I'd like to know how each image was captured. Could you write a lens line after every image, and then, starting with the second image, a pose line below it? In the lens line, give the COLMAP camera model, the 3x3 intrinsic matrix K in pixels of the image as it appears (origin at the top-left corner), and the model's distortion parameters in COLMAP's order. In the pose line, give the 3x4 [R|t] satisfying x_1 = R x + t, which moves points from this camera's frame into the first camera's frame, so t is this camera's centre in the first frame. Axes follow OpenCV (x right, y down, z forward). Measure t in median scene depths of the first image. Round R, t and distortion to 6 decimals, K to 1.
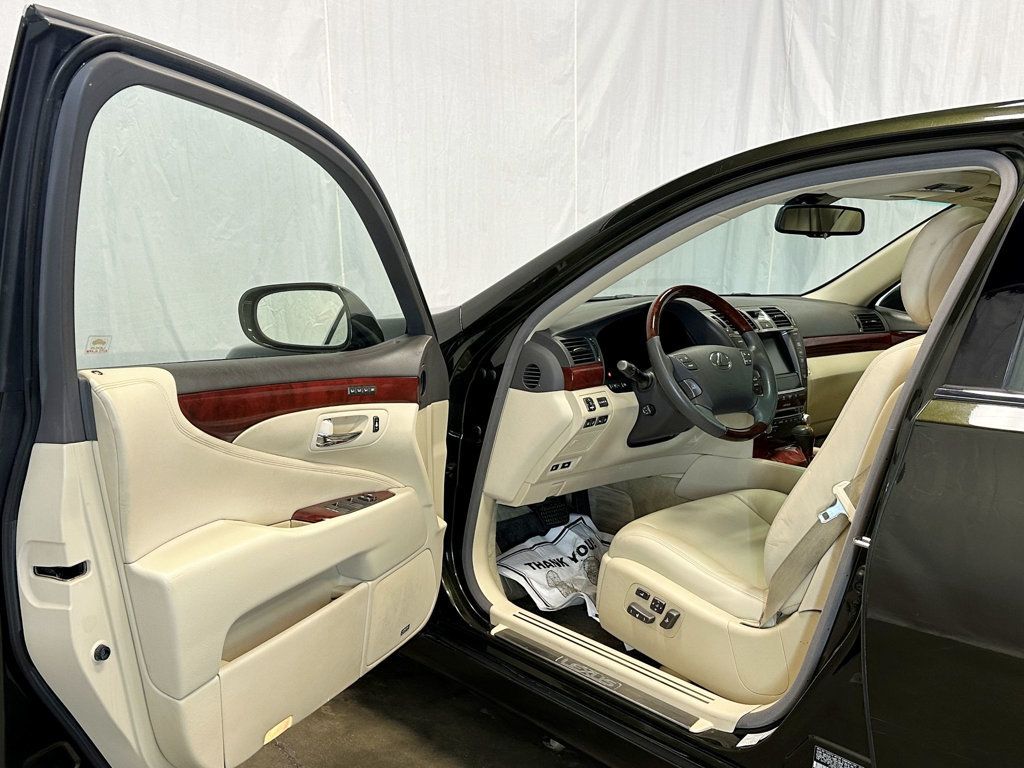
lens RADIAL K [[974.6, 0, 508.9], [0, 974.6, 387.2], [0, 0, 1]] dist [0.026662, 0.000000]
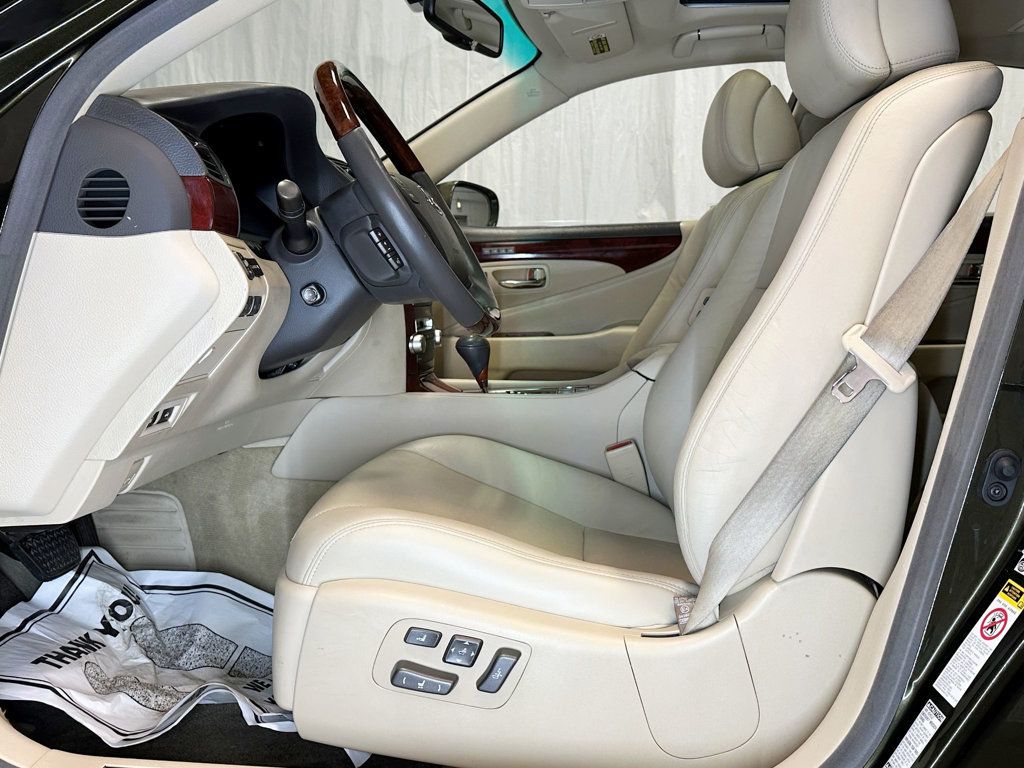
lens RADIAL K [[974.6, 0, 512.8], [0, 974.6, 390.6], [0, 0, 1]] dist [0.026662, 0.000000]
pose [[0.715704, -0.075174, 0.694347, -0.127596], [0.105915, 0.994374, -0.001515, 0.076917], [-0.690326, 0.074626, 0.719639, 0.489614]]
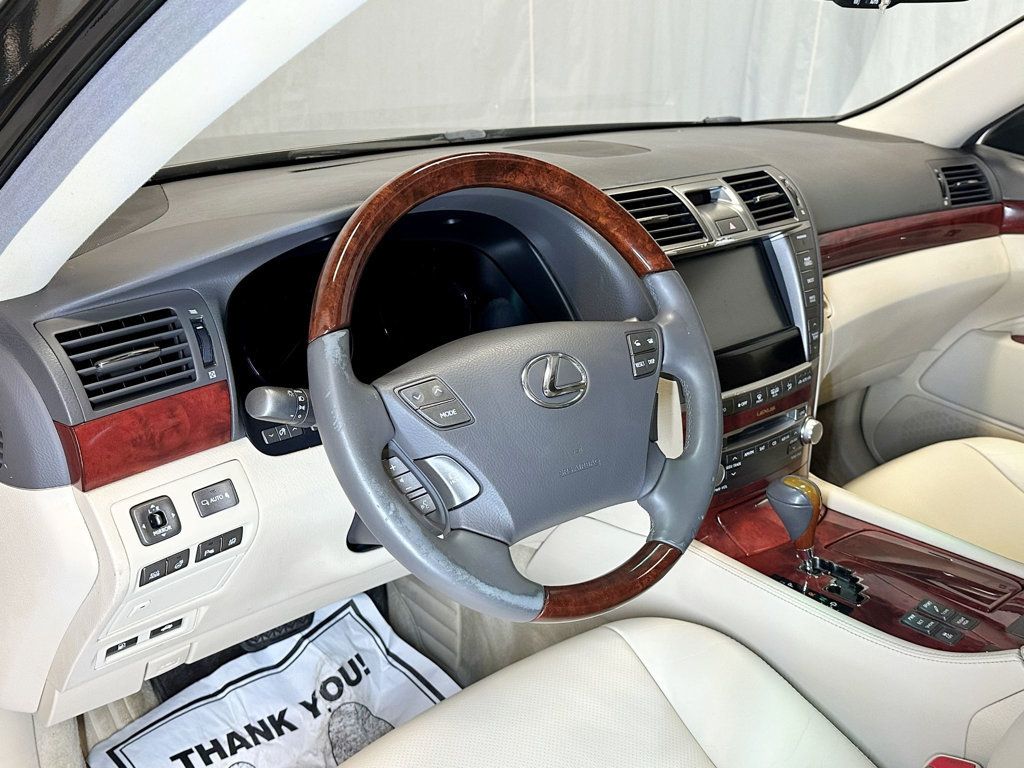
lens RADIAL K [[974.6, 0, 519.9], [0, 974.6, 386.4], [0, 0, 1]] dist [0.026662, 0.000000]
pose [[0.999541, 0.006744, -0.029526, 0.185538], [-0.000235, 0.976589, 0.215115, -0.086425], [0.030285, -0.215009, 0.976142, 0.569194]]
